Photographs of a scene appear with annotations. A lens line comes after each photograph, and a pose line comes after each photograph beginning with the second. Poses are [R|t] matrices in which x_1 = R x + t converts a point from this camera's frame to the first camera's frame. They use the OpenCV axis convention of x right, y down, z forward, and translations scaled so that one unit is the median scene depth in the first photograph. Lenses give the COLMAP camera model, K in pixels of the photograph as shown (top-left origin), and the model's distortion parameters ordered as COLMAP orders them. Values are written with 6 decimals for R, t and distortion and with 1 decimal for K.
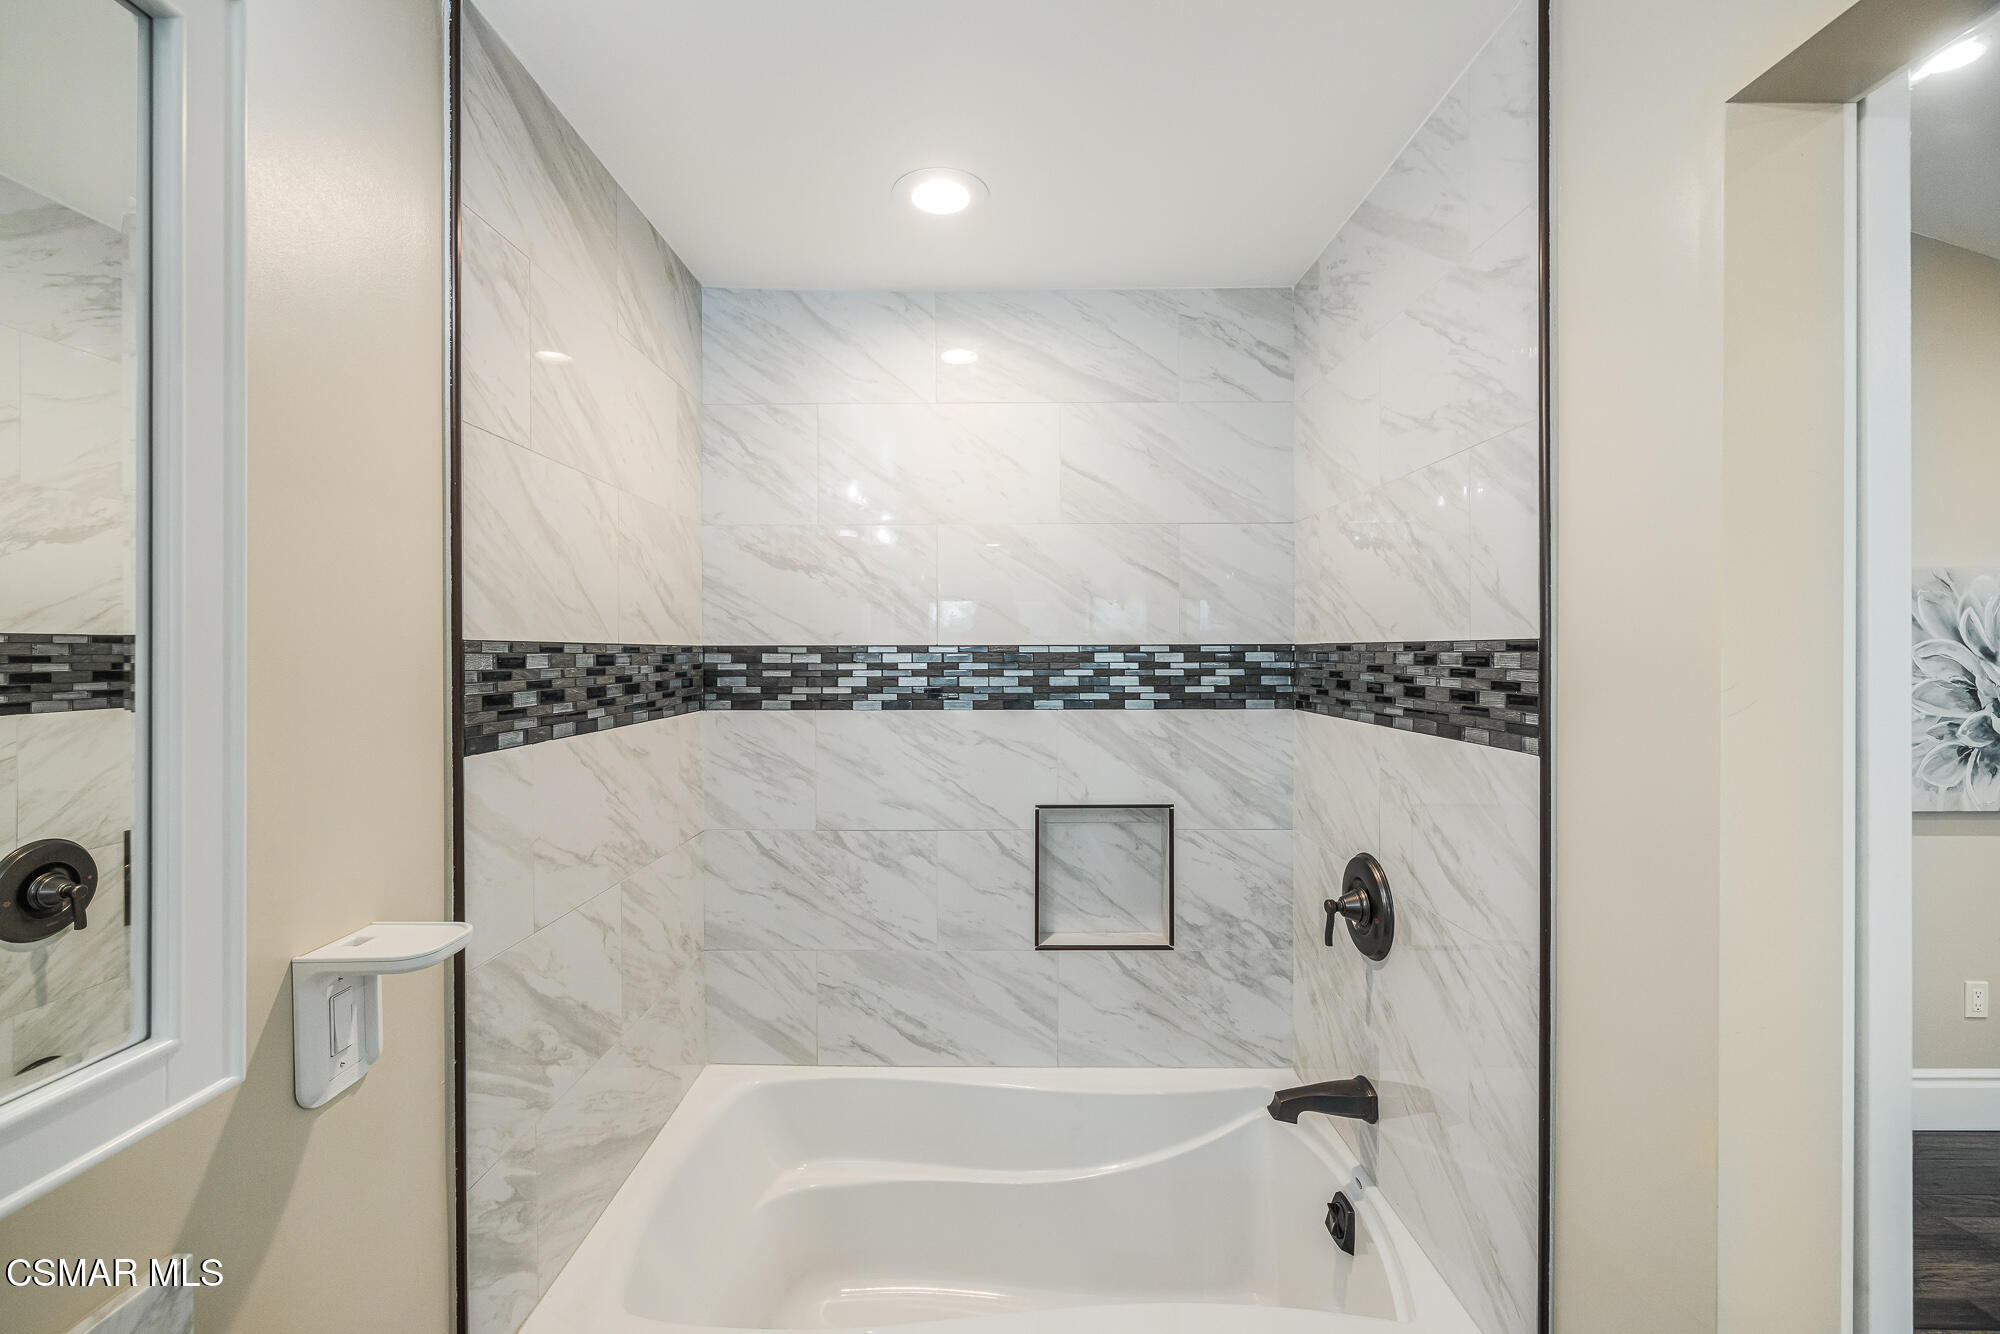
lens RADIAL K [[839.3, 0, 989.1], [0, 839.3, 657.1], [0, 0, 1]] dist [0.001589, -0.000180]
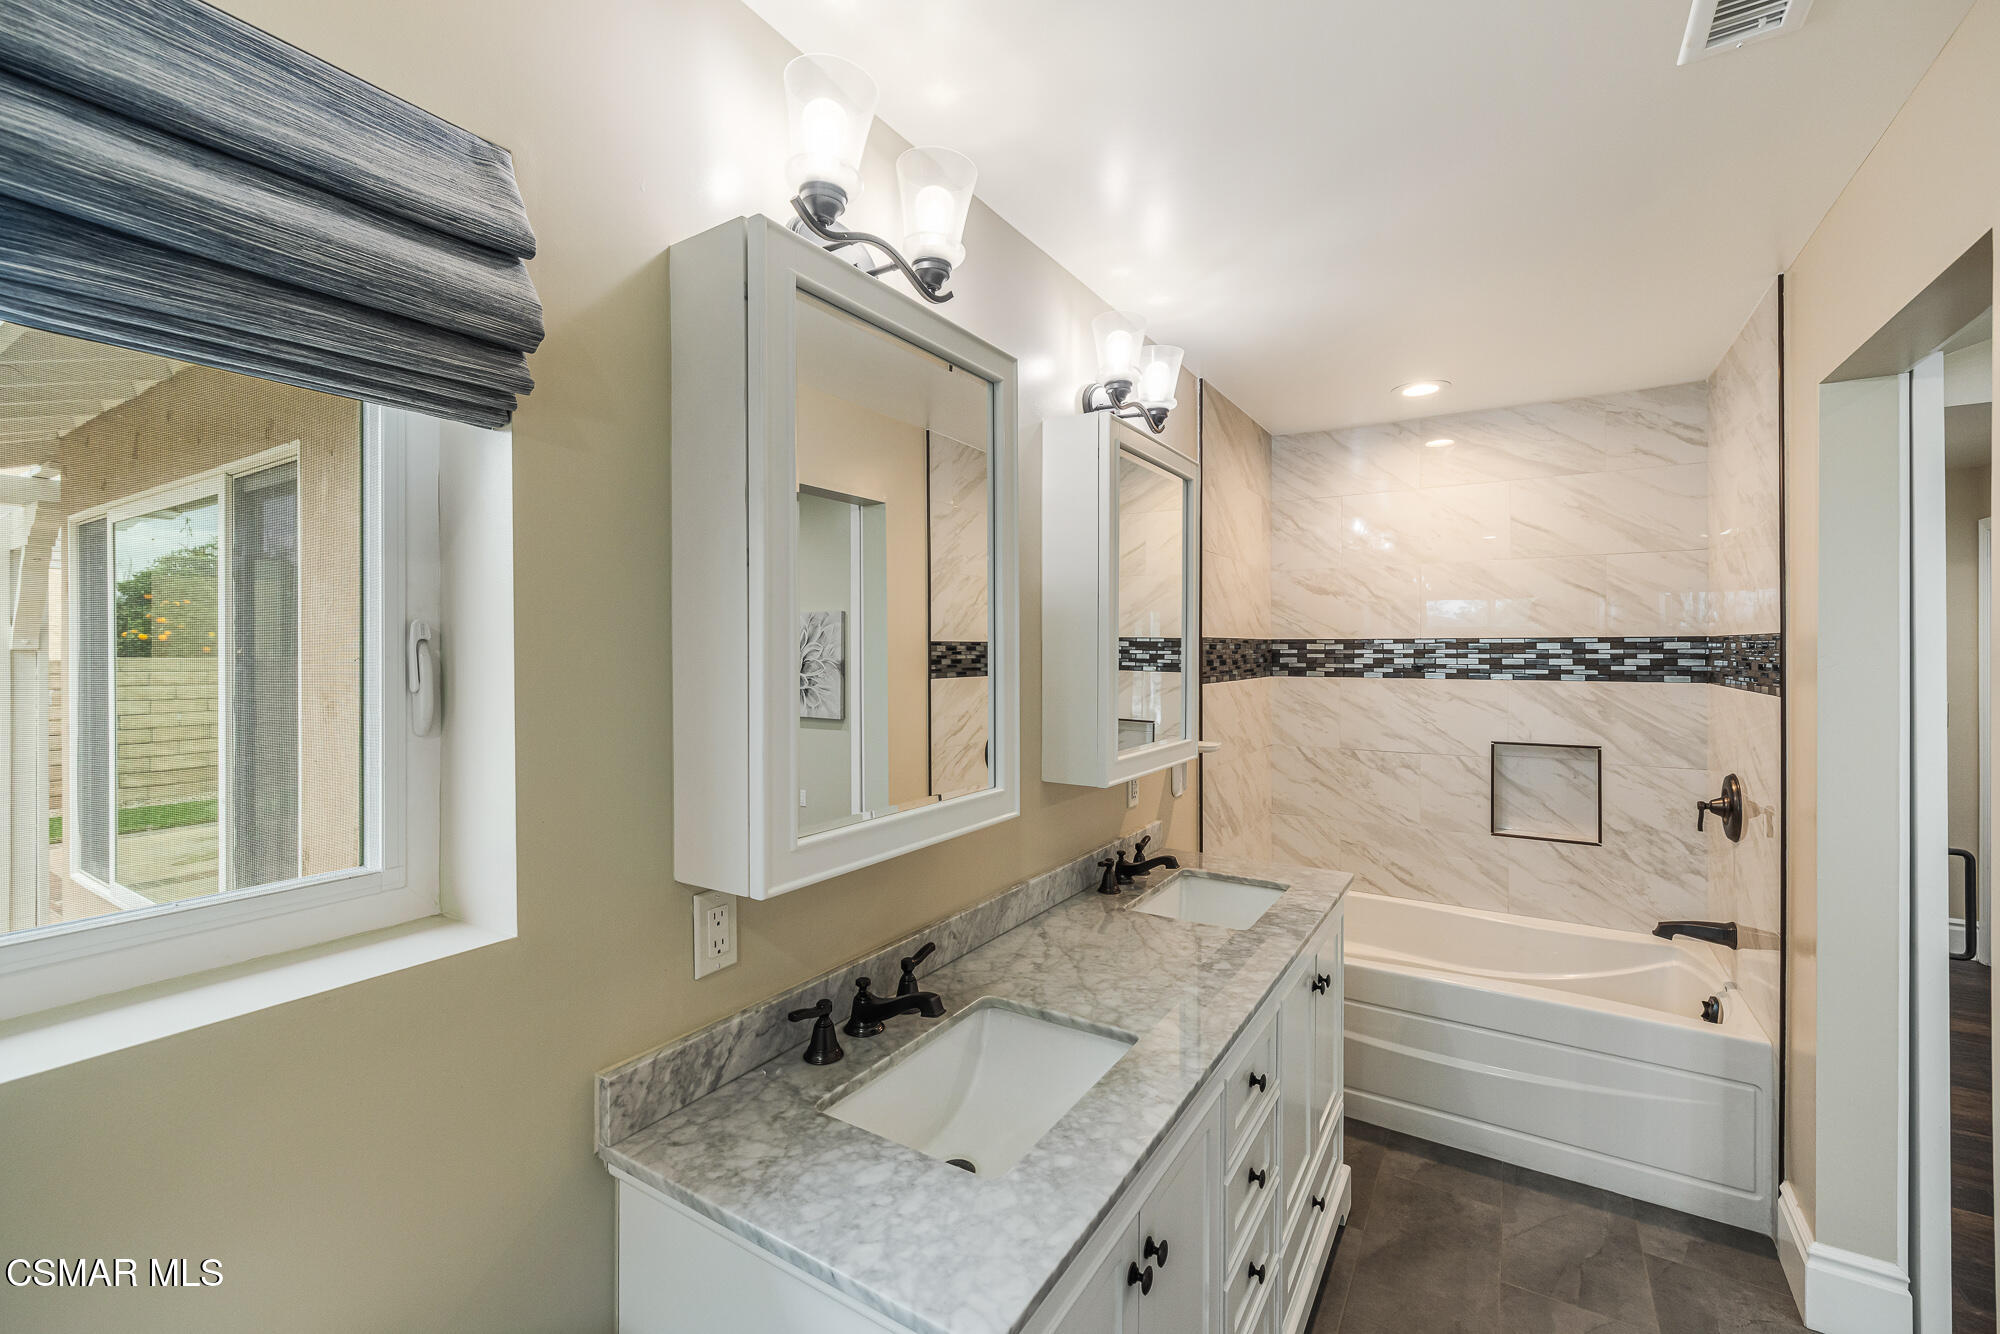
lens RADIAL K [[839.3, 0, 995.5], [0, 839.3, 650.0], [0, 0, 1]] dist [0.001589, -0.000180]
pose [[0.852739, 0.001792, -0.522334, 0.084222], [-0.002938, 0.999995, -0.001366, 0.012629], [0.522329, 0.002699, 0.852740, -0.801549]]
